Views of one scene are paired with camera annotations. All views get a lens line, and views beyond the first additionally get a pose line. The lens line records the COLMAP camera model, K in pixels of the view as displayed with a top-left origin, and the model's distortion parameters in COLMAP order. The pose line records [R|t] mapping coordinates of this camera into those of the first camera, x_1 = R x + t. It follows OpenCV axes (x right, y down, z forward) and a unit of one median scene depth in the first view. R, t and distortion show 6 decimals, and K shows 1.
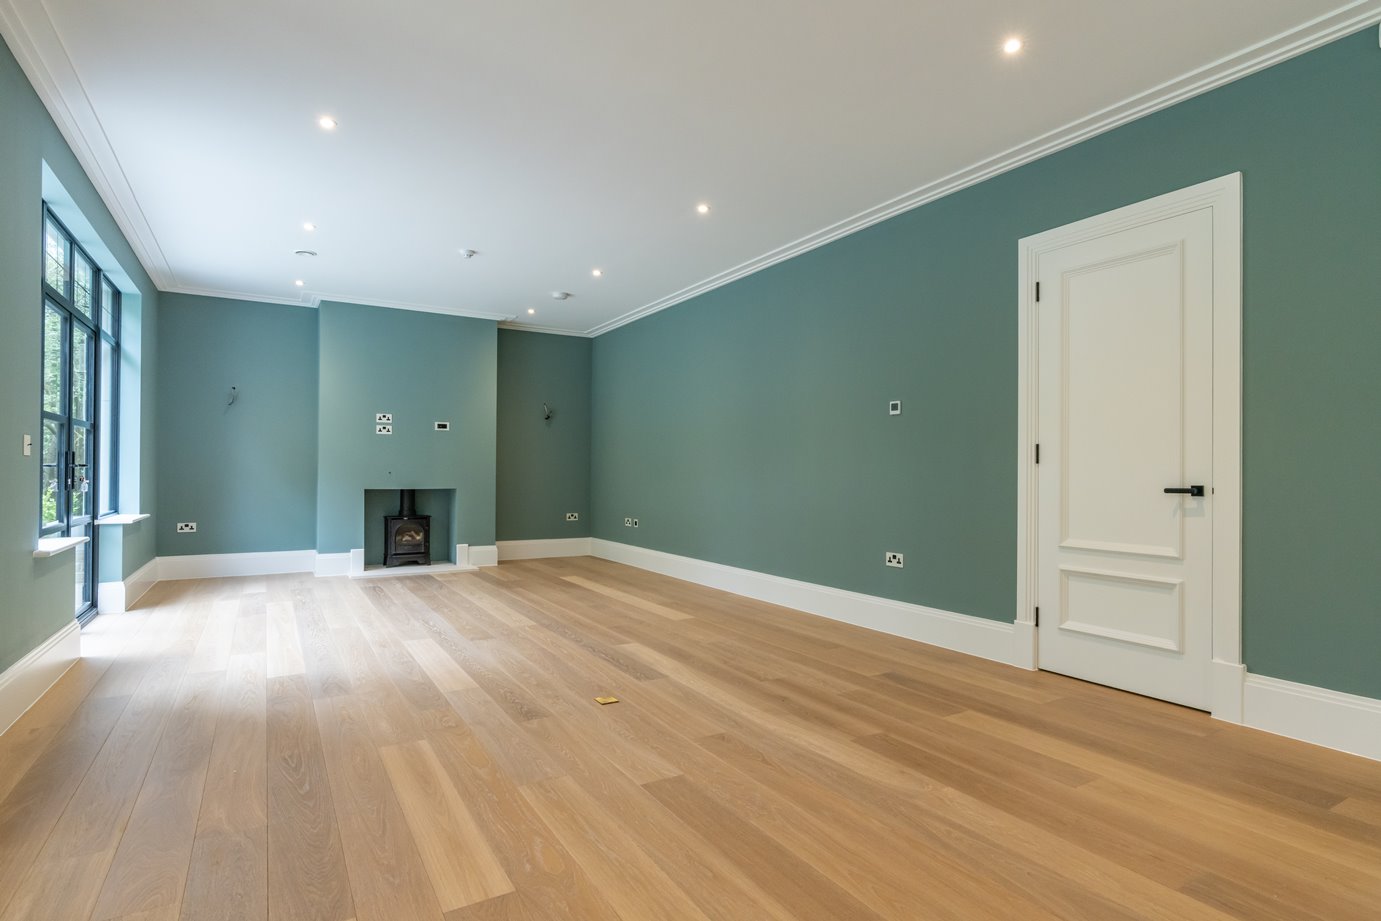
lens RADIAL K [[700.4, 0, 690.5], [0, 700.4, 460.5], [0, 0, 1]] dist [0.000755, 0.000172]
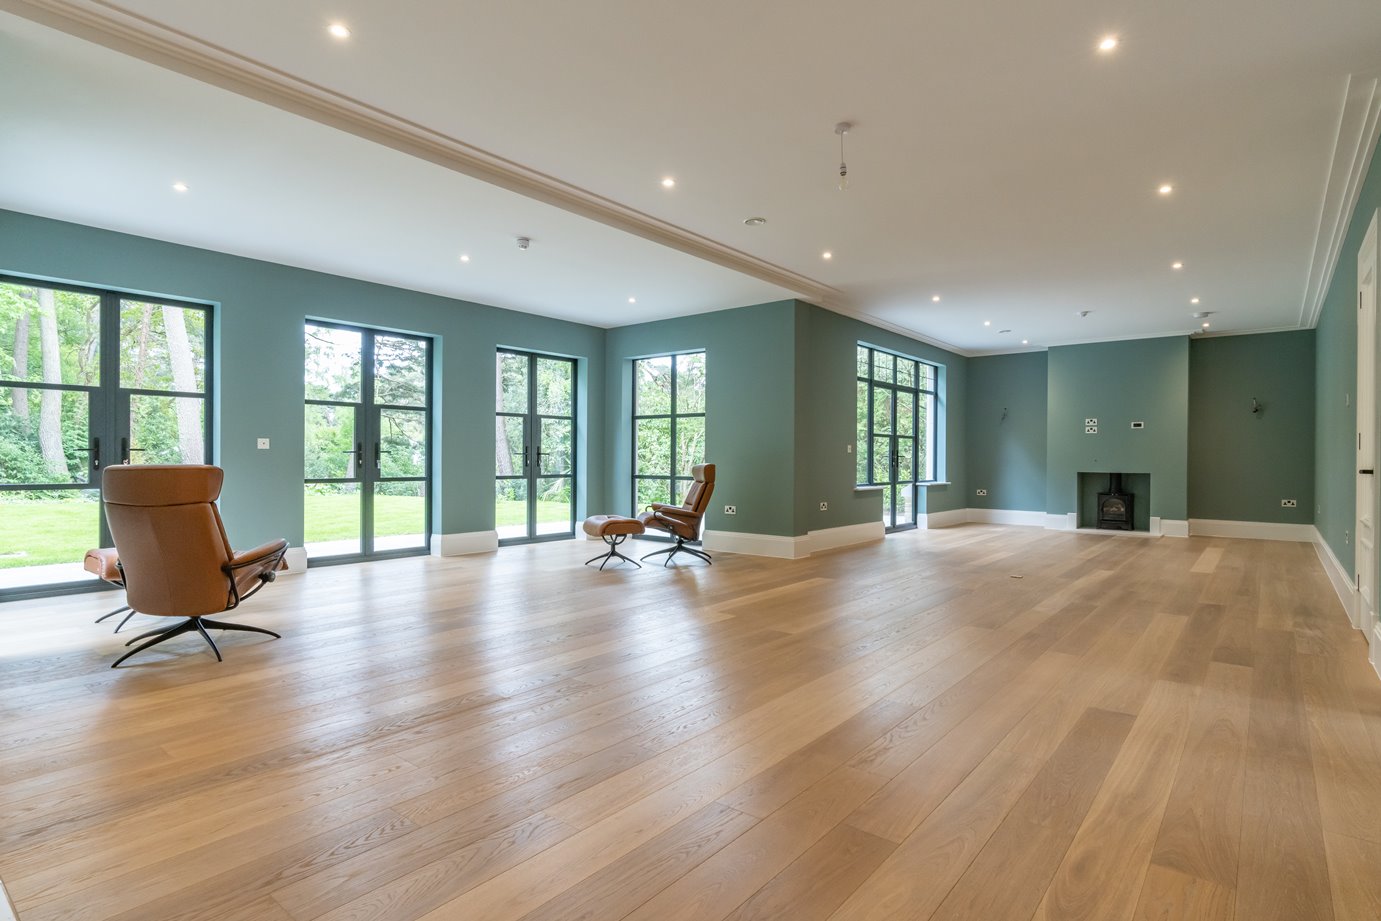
lens RADIAL K [[700.4, 0, 690.5], [0, 700.4, 460.5], [0, 0, 1]] dist [0.000755, 0.000172]
pose [[0.331907, -0.001792, -0.943310, 0.599204], [0.011541, 0.999931, 0.002161, 0.004376], [0.943241, -0.011604, 0.331905, -0.216835]]
